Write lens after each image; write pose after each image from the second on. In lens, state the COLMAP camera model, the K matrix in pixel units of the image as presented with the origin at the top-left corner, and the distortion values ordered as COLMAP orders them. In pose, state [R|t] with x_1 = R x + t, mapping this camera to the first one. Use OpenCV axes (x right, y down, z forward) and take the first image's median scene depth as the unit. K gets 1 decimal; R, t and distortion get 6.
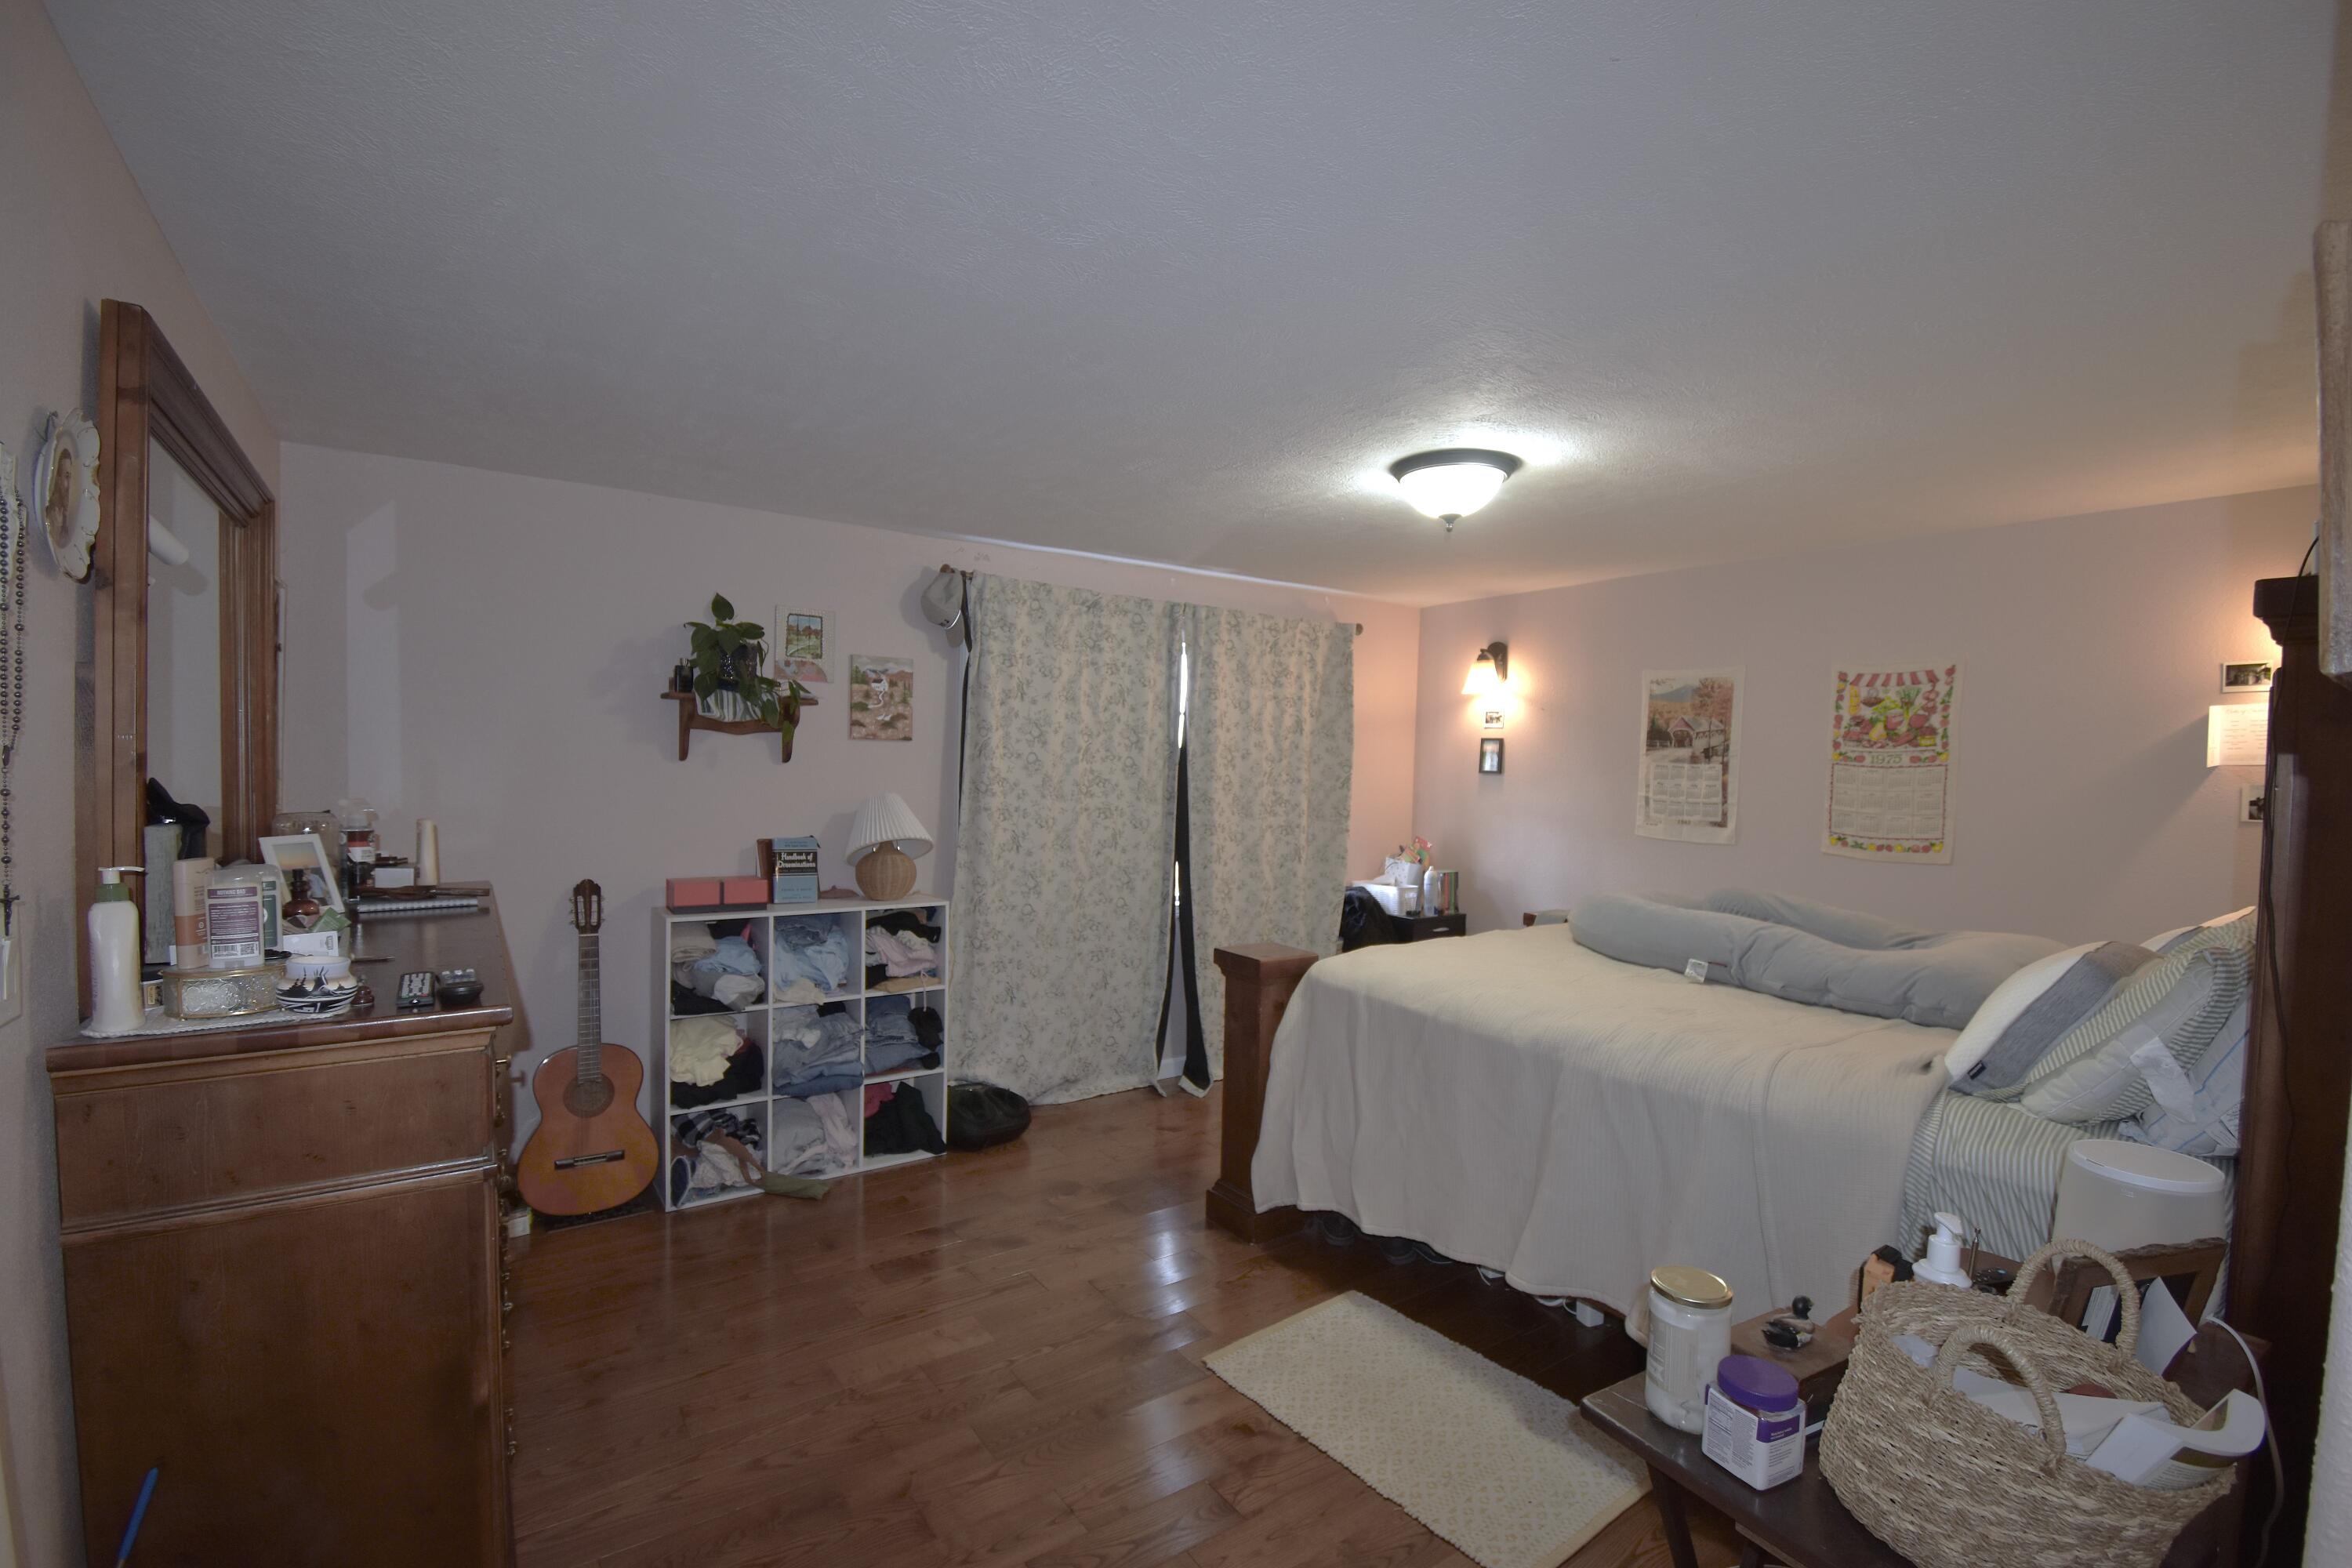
lens RADIAL K [[1038.4, 0, 1181.4], [0, 1038.4, 800.1], [0, 0, 1]] dist [0.022339, -0.027678]
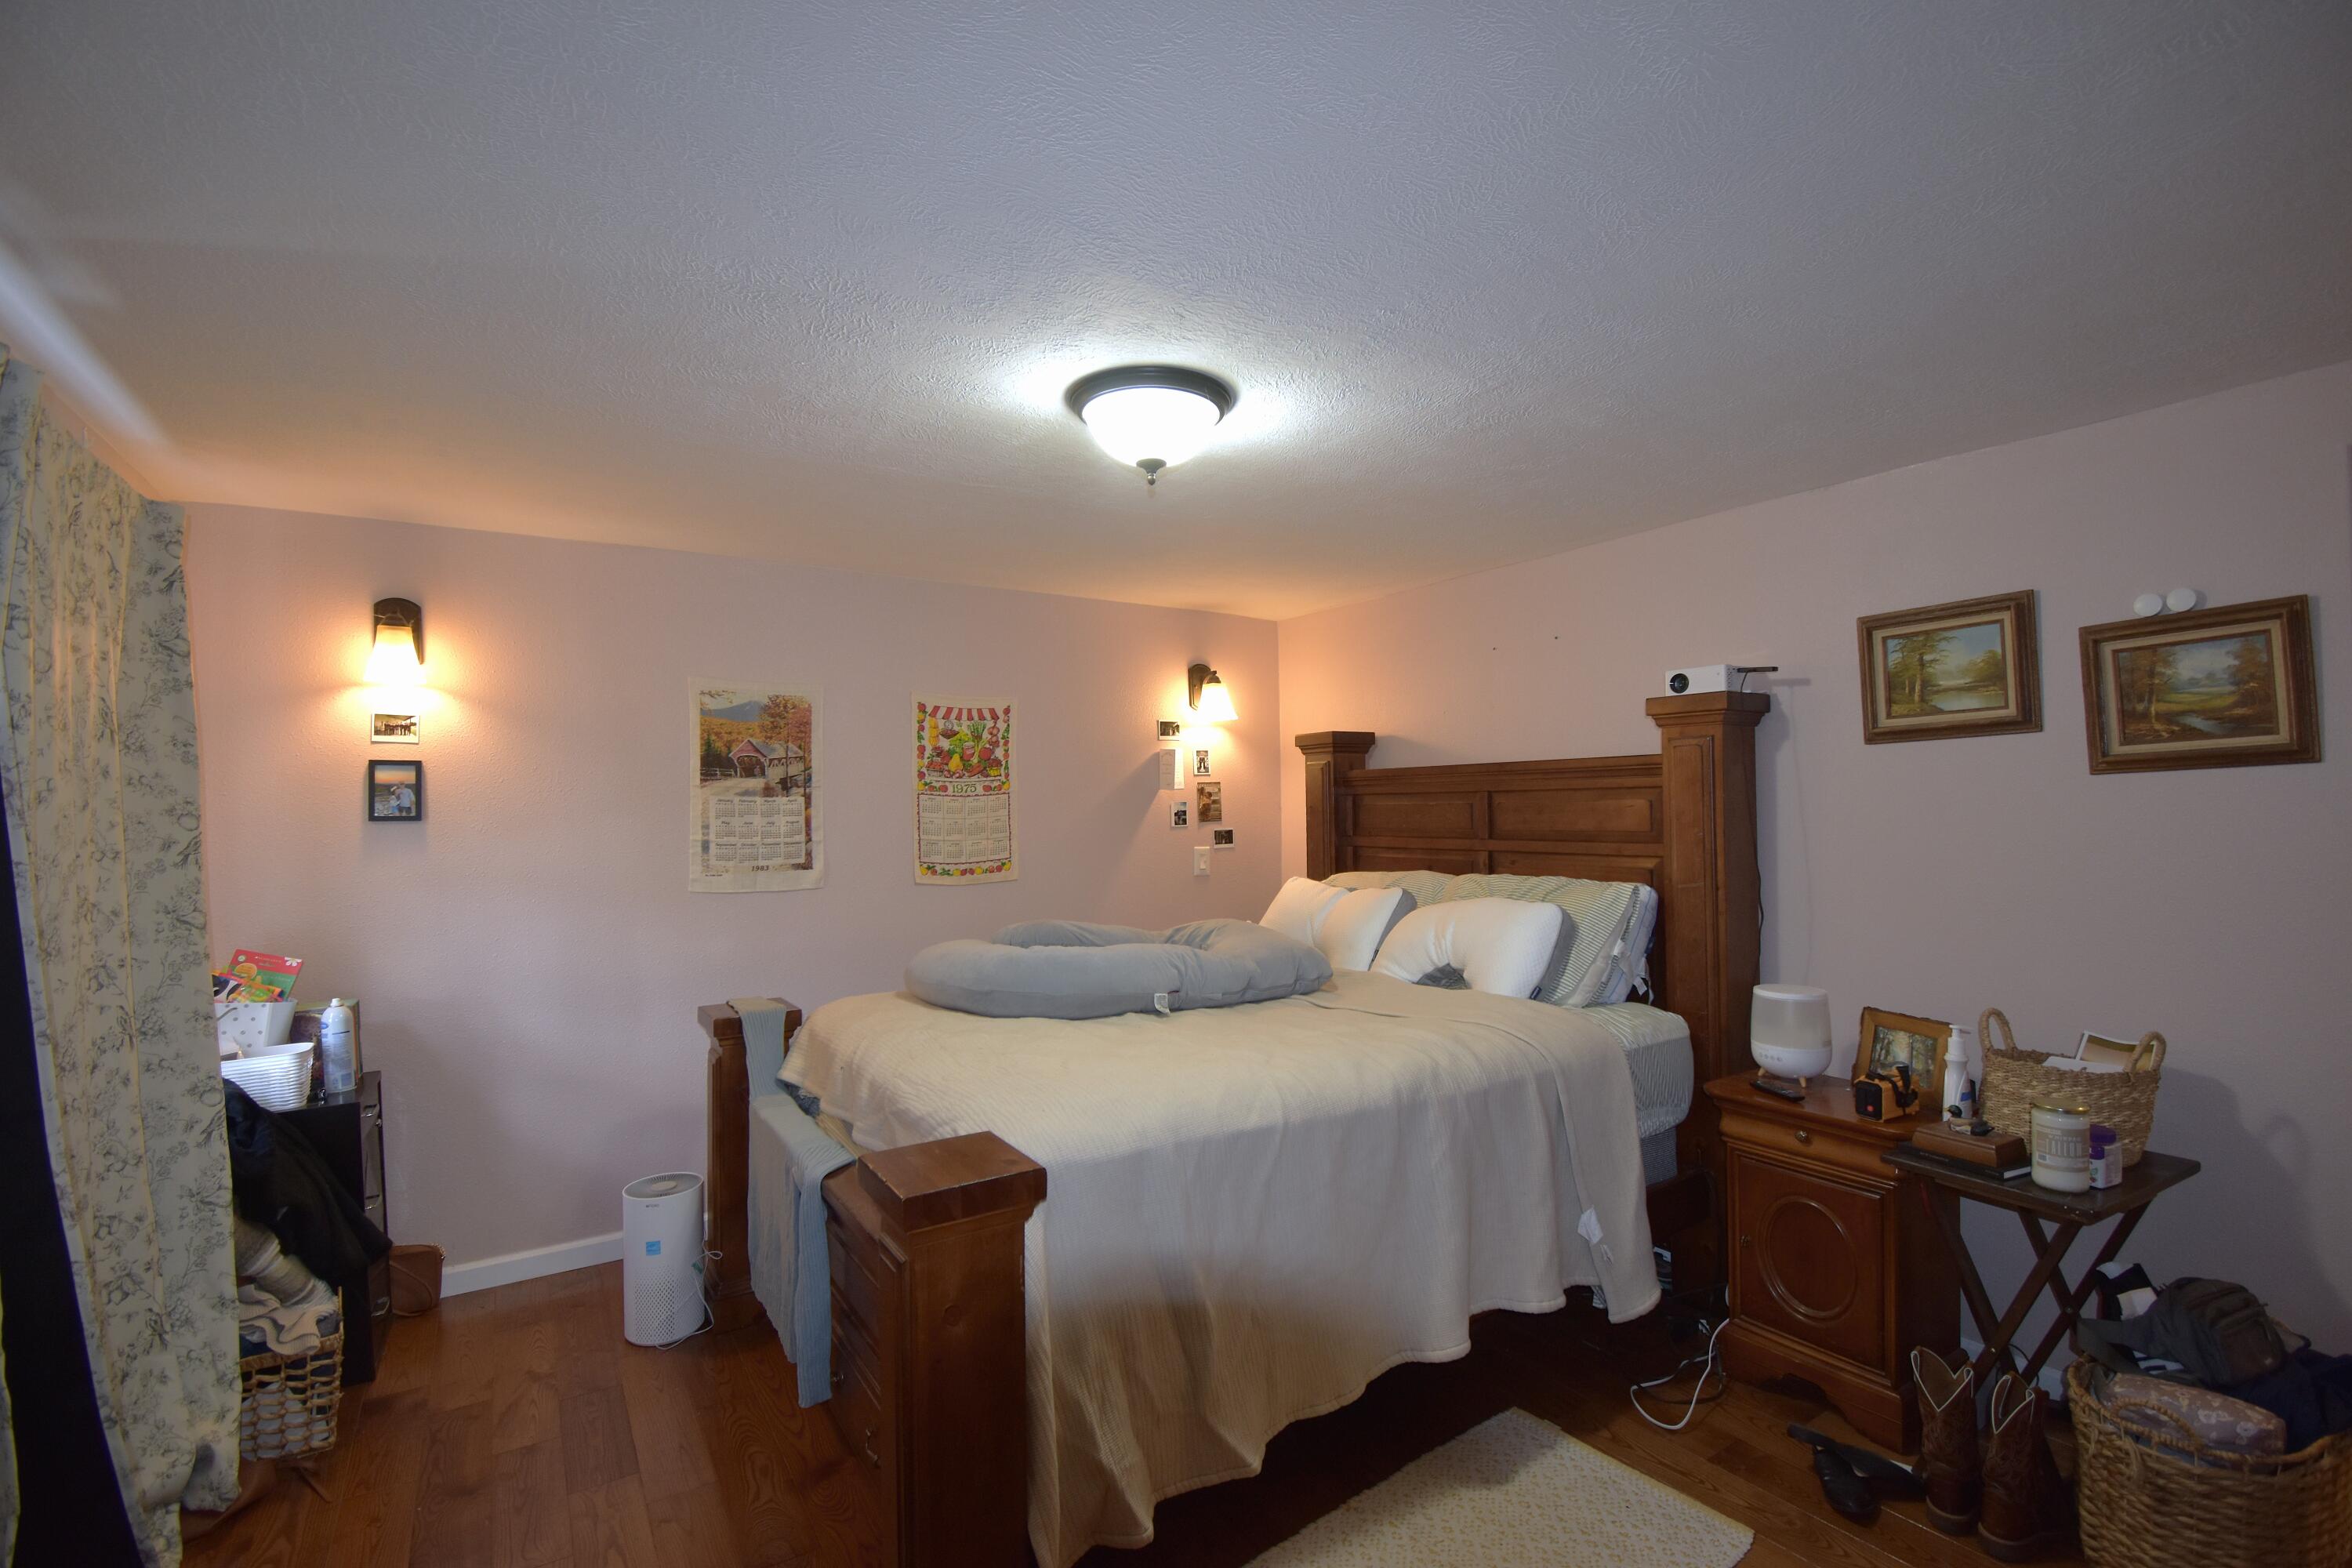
lens RADIAL K [[1038.4, 0, 1181.4], [0, 1038.4, 800.1], [0, 0, 1]] dist [0.022339, -0.027678]
pose [[0.030356, -0.018572, 0.999367, -0.336650], [0.050868, 0.998560, 0.017012, -0.030455], [-0.998244, 0.050320, 0.031257, 0.664638]]
